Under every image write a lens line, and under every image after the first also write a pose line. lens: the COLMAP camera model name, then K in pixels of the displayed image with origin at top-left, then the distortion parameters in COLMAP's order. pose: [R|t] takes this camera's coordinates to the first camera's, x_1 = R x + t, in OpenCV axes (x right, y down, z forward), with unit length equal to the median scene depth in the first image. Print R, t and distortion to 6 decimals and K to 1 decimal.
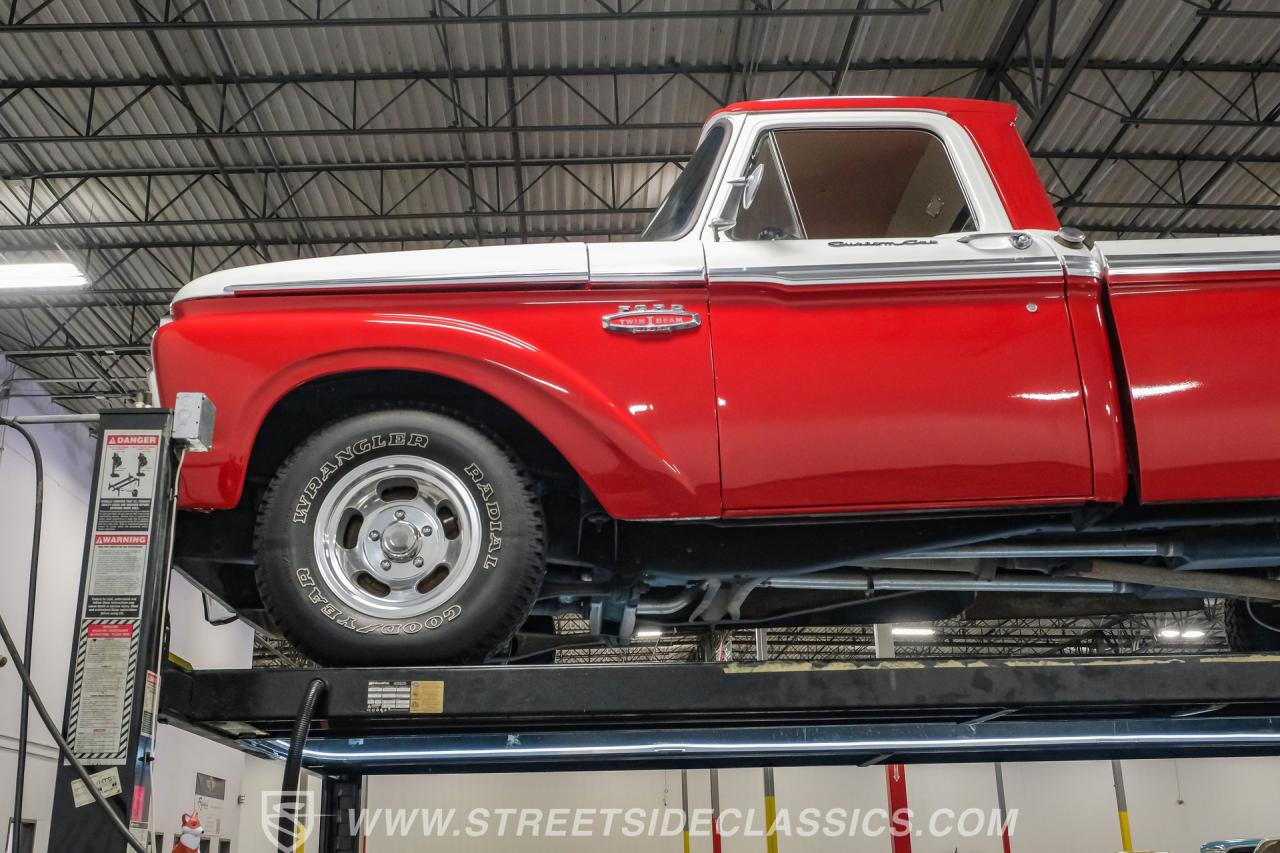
lens RADIAL K [[1371.7, 0, 610.2], [0, 1371.7, 402.2], [0, 0, 1]] dist [-0.020739, 0.003084]
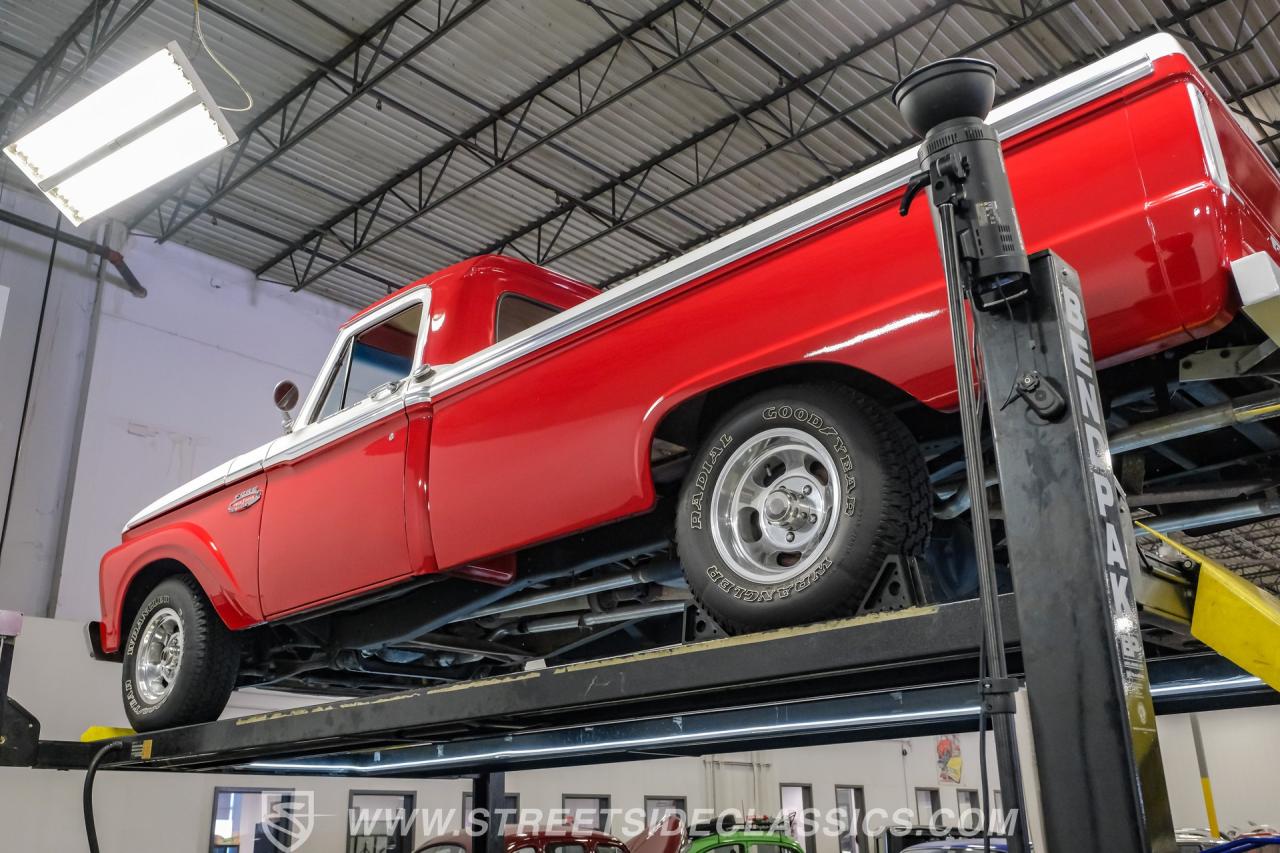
lens RADIAL K [[1169.0, 0, 641.4], [0, 1169.0, 456.4], [0, 0, 1]] dist [-0.037472, -0.001234]
pose [[0.724912, -0.212605, -0.655211, 0.422767], [0.232197, 0.970929, -0.058151, 0.025215], [0.648527, -0.109984, 0.753204, 0.097241]]
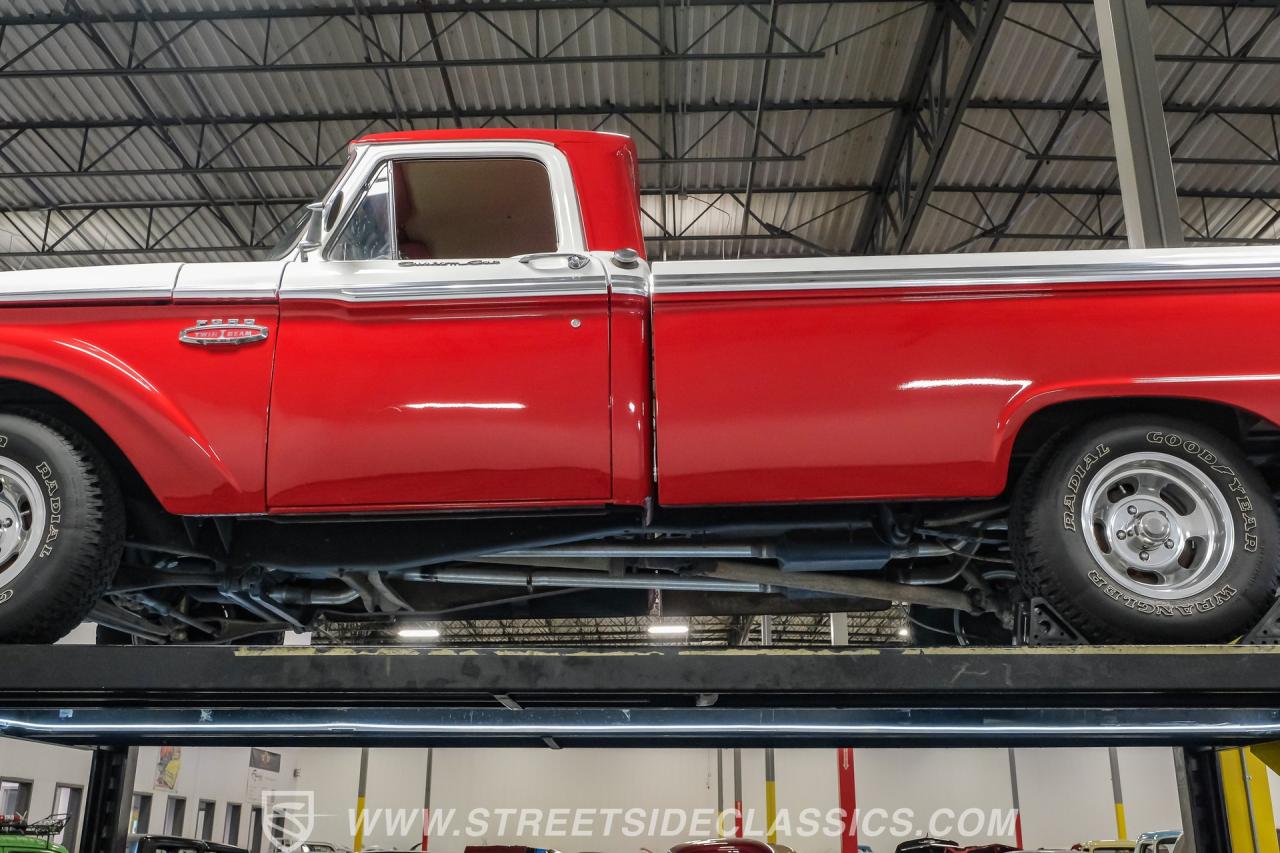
lens RADIAL K [[1255.6, 0, 640.0], [0, 1255.6, 426.5], [0, 0, 1]] dist [-0.027316, 0.004673]
pose [[0.998958, 0.009493, -0.044636, 0.137716], [-0.009191, 0.999934, 0.006958, 0.001553], [0.044699, -0.006541, 0.998979, 0.005970]]
